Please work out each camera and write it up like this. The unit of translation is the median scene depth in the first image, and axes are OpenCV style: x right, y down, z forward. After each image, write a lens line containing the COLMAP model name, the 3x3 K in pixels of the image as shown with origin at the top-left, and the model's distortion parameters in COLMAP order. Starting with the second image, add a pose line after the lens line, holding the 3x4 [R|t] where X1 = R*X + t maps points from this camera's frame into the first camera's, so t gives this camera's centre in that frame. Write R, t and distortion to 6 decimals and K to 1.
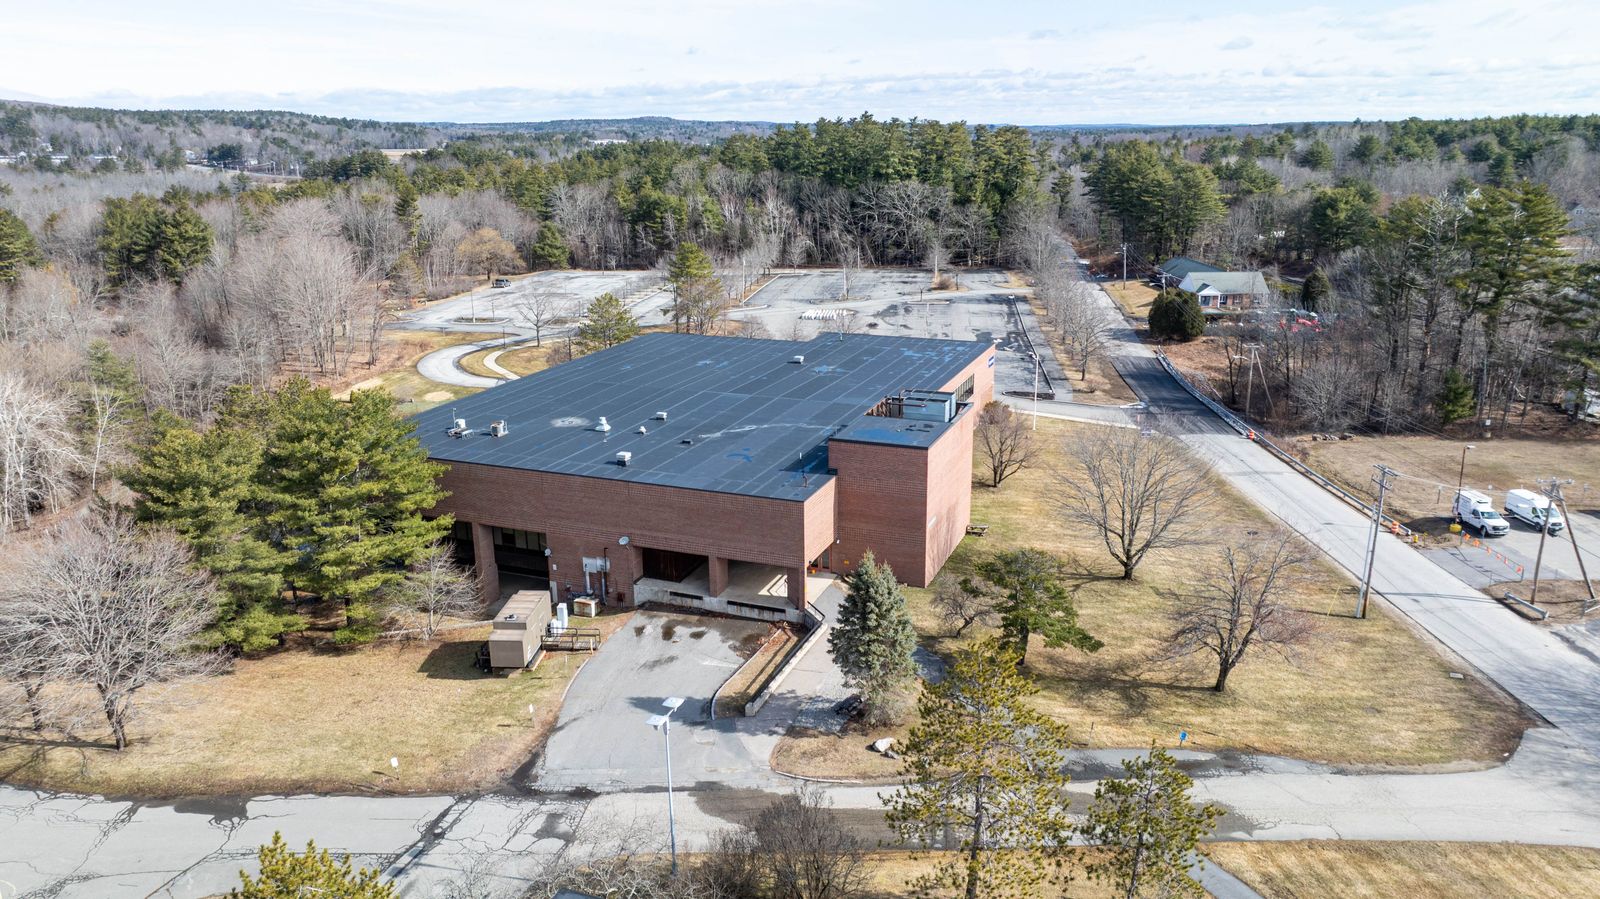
lens RADIAL K [[1091.4, 0, 809.9], [0, 1091.4, 451.6], [0, 0, 1]] dist [-0.013914, 0.002079]
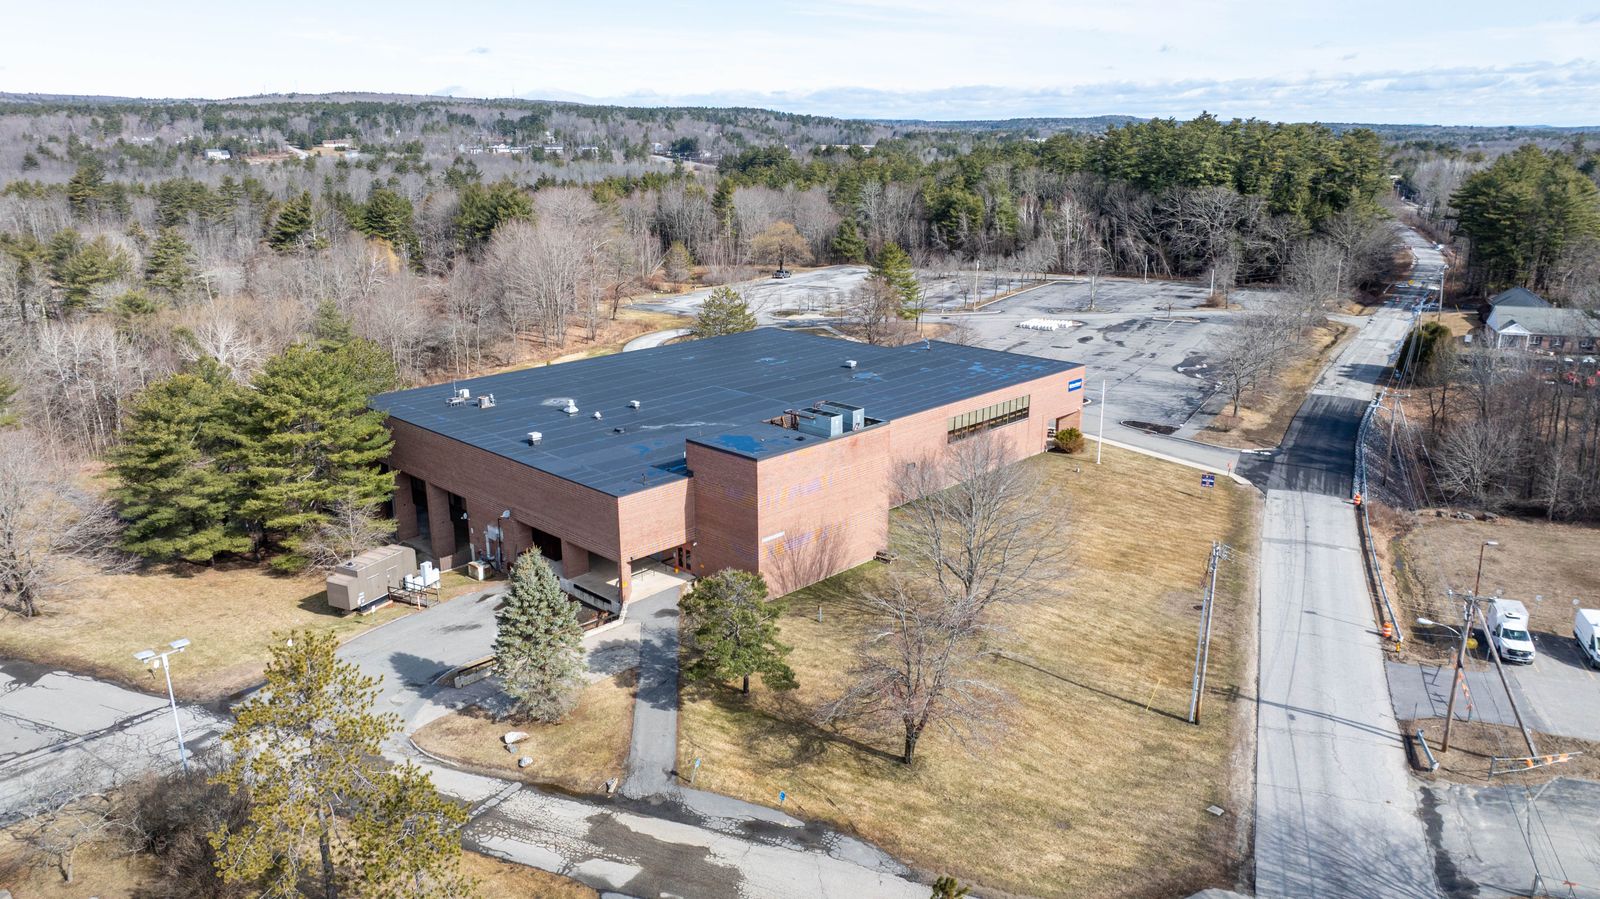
lens RADIAL K [[1091.4, 0, 809.9], [0, 1091.4, 451.6], [0, 0, 1]] dist [-0.013914, 0.002079]
pose [[0.926419, 0.112677, -0.359237, 0.202089], [-0.112172, 0.993438, 0.022323, -0.015269], [0.359395, 0.019616, 0.932979, 0.044638]]
